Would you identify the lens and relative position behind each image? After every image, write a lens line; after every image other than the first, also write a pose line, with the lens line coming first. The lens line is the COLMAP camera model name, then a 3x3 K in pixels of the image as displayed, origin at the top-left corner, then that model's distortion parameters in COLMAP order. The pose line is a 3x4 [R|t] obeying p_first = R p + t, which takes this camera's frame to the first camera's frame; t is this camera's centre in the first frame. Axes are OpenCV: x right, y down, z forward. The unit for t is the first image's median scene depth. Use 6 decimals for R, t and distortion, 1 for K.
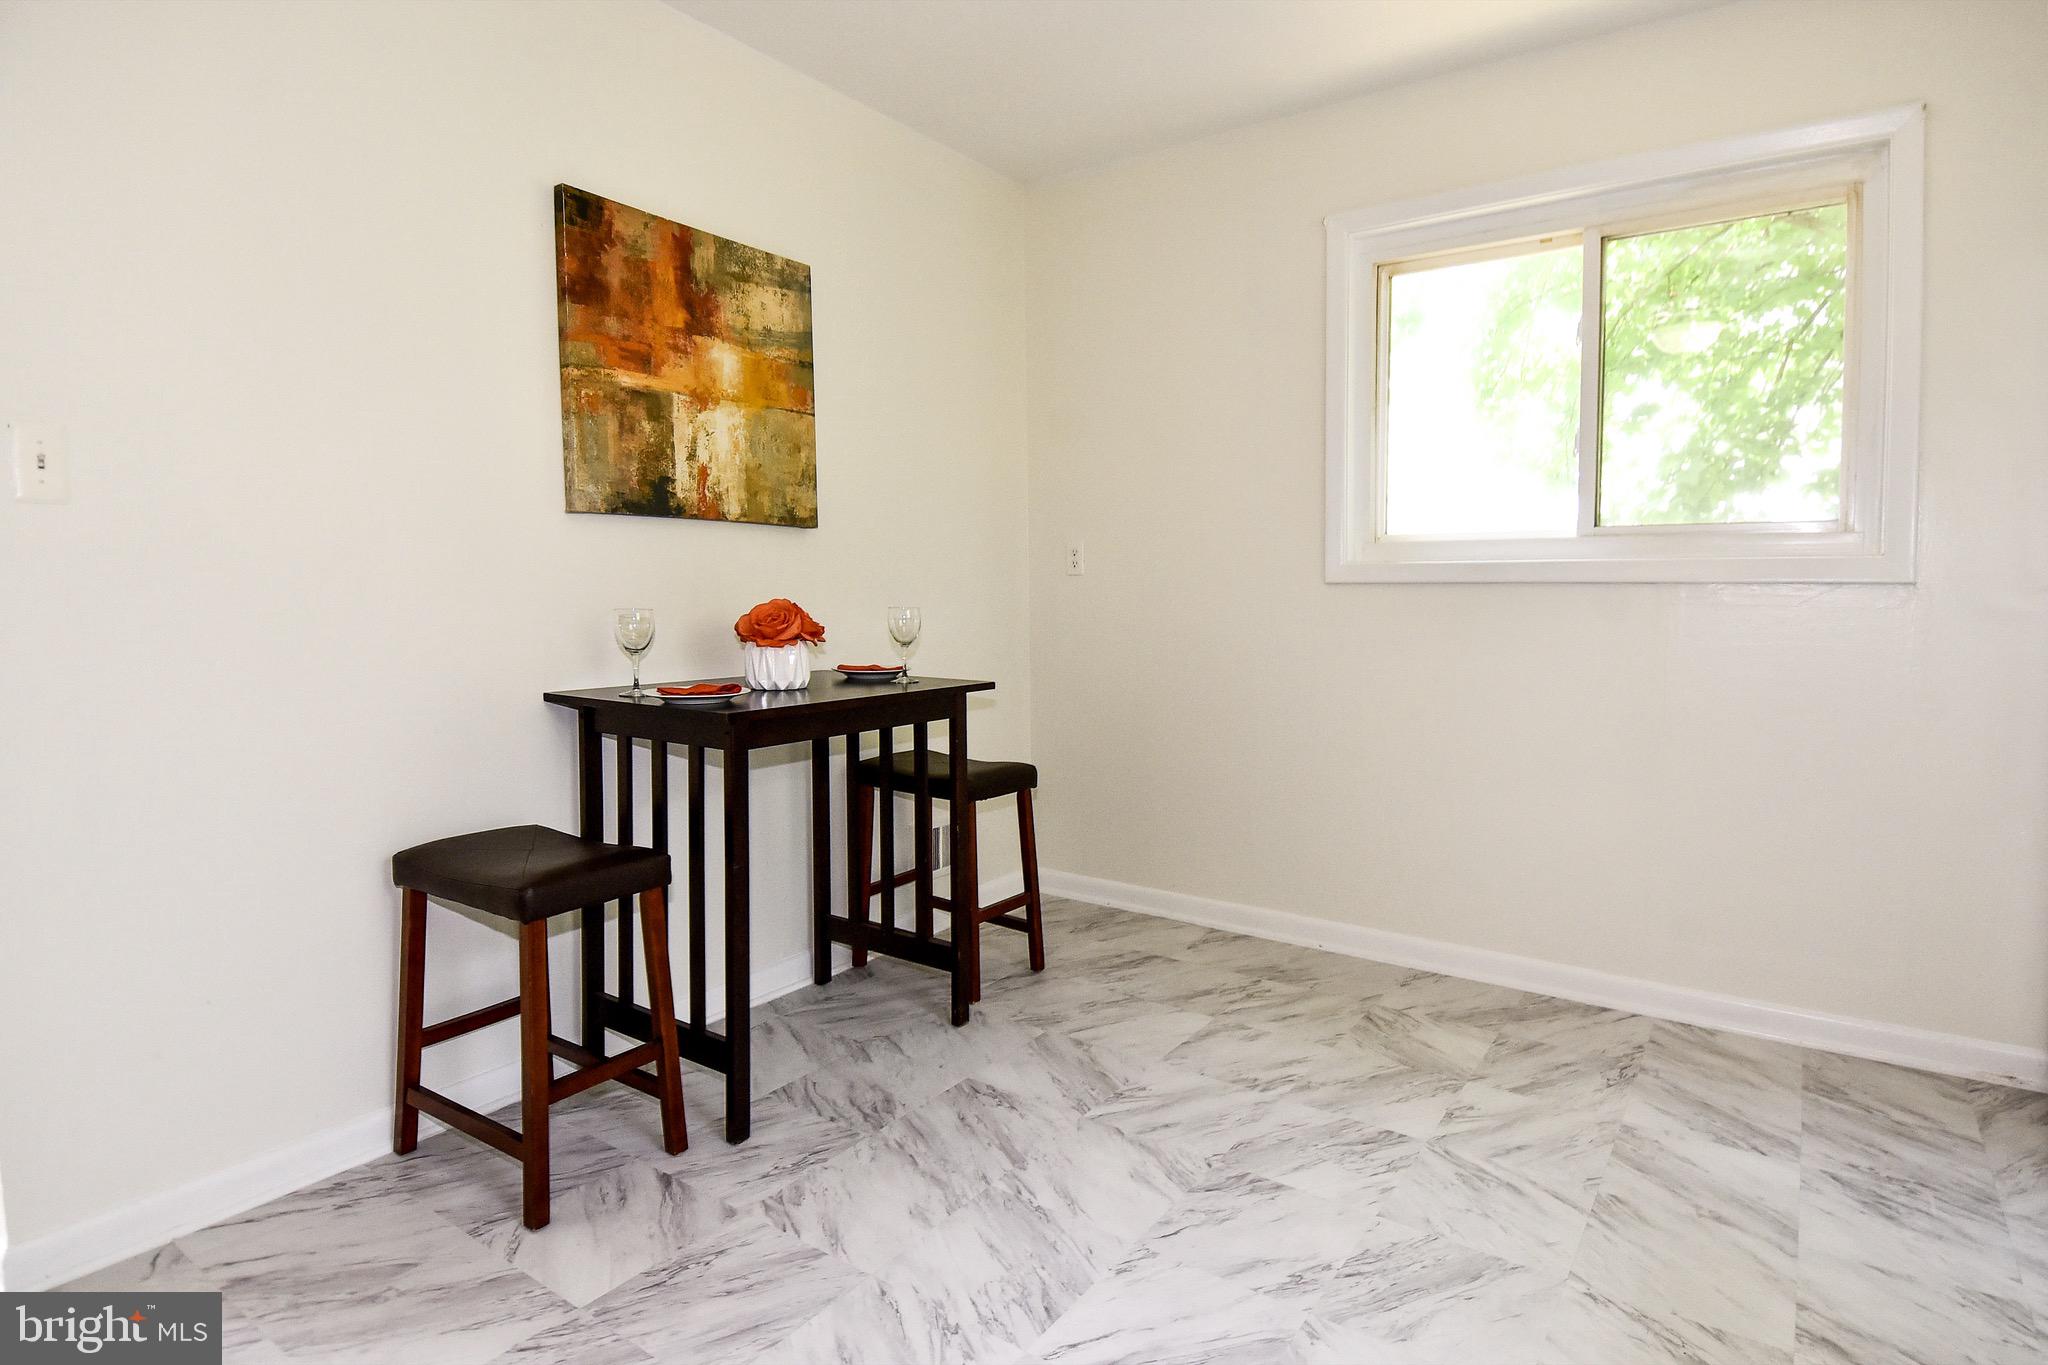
lens RADIAL K [[1068.3, 0, 1062.5], [0, 1068.3, 654.2], [0, 0, 1]] dist [0.052565, -0.049058]
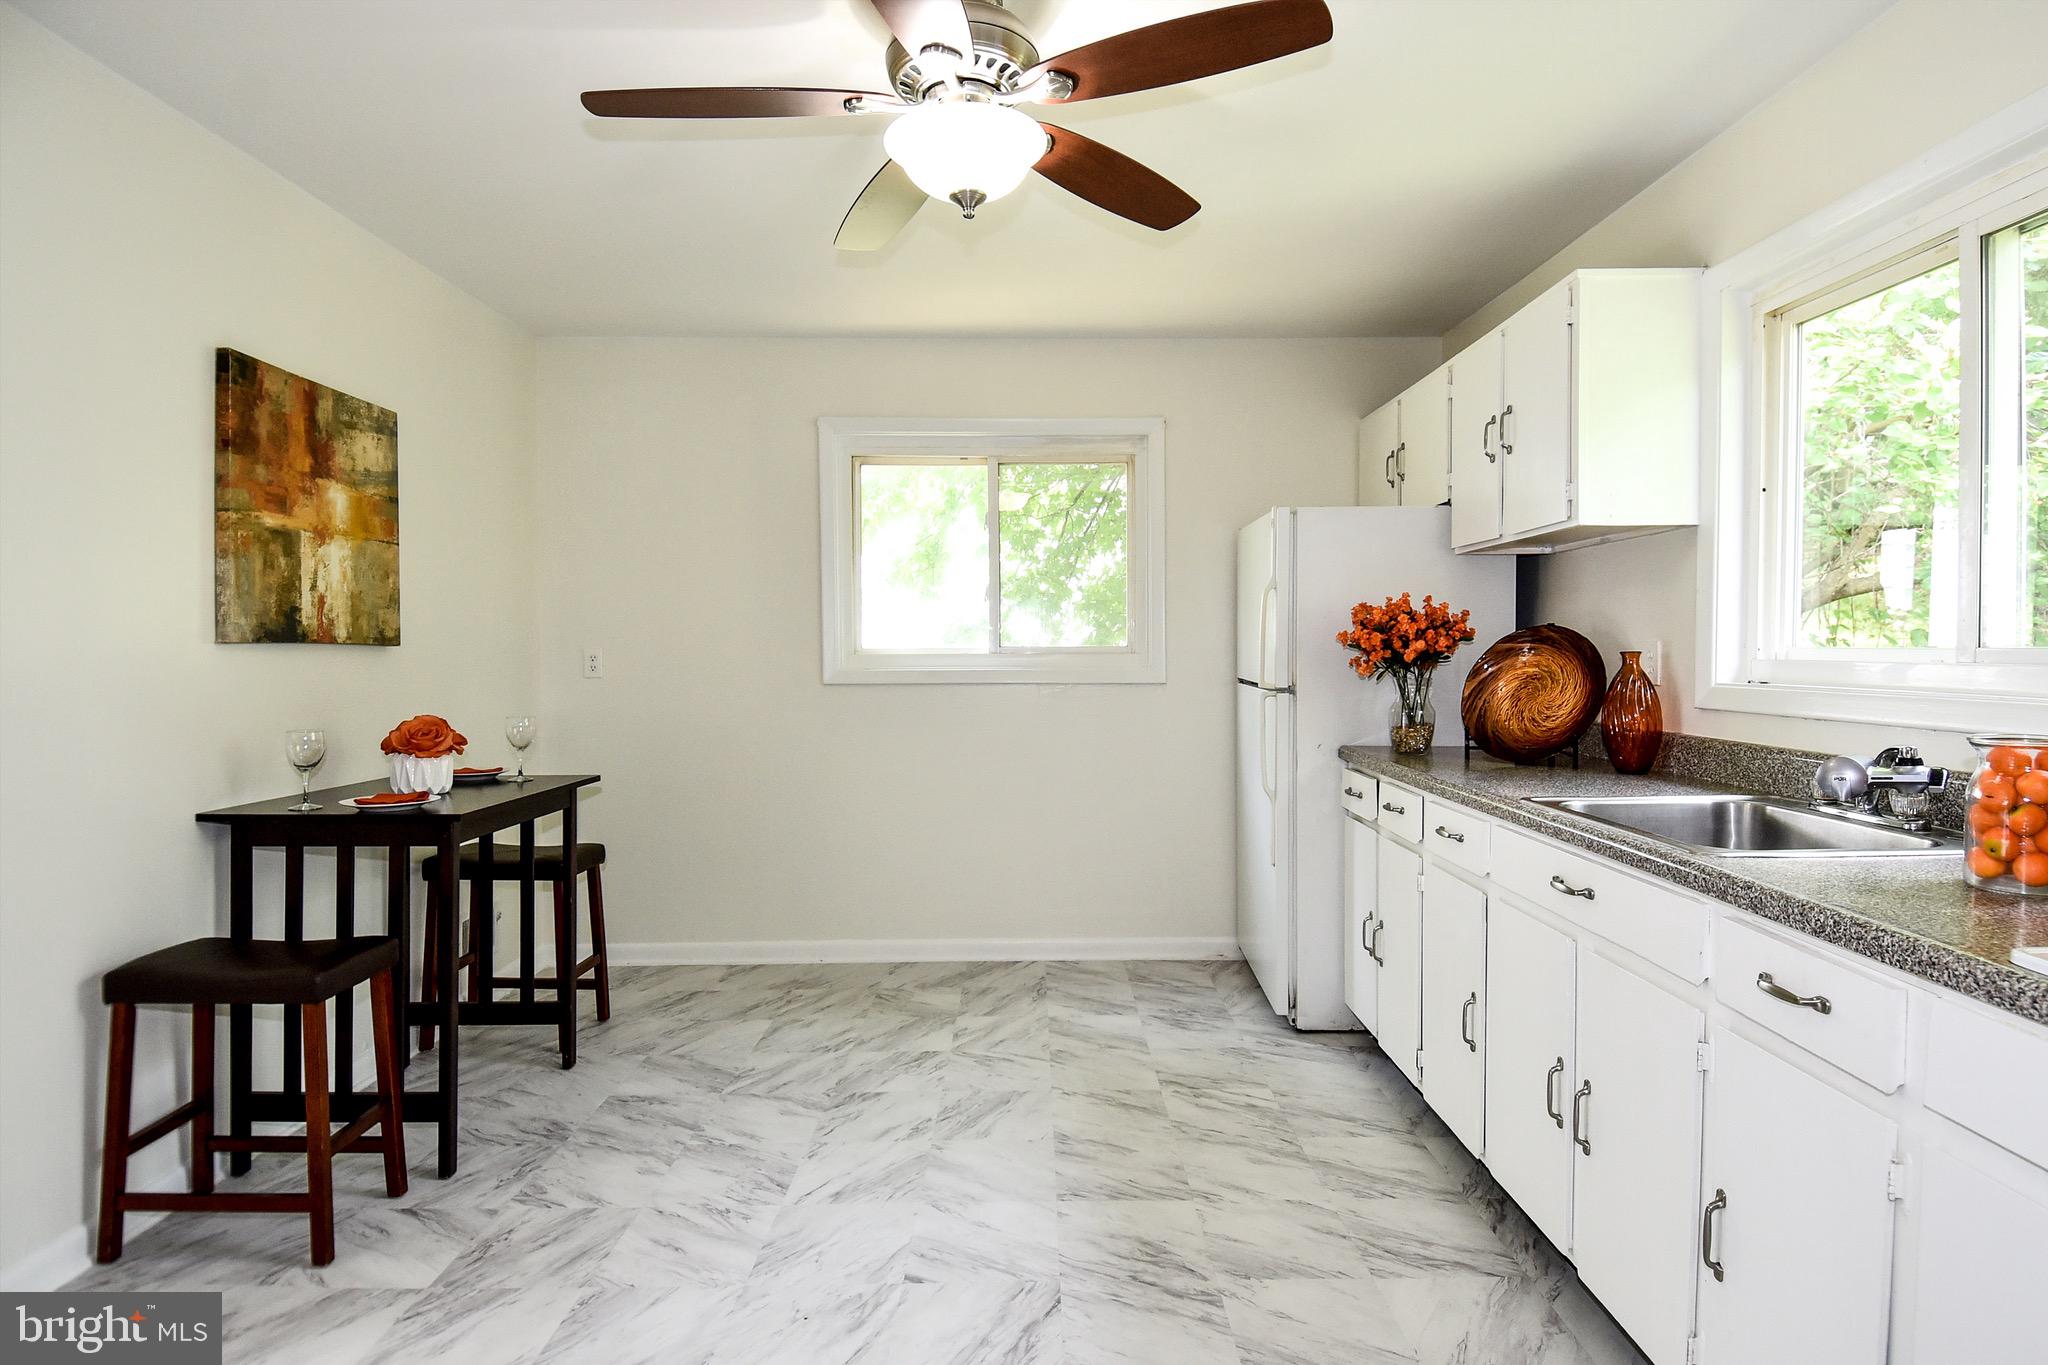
lens RADIAL K [[975.6, 0, 1051.1], [0, 975.6, 694.8], [0, 0, 1]] dist [0.076831, -0.055085]
pose [[0.829817, -0.022846, 0.557568, -0.291506], [0.042118, 0.998876, -0.021756, -0.021286], [-0.556445, 0.041537, 0.829846, -0.251416]]
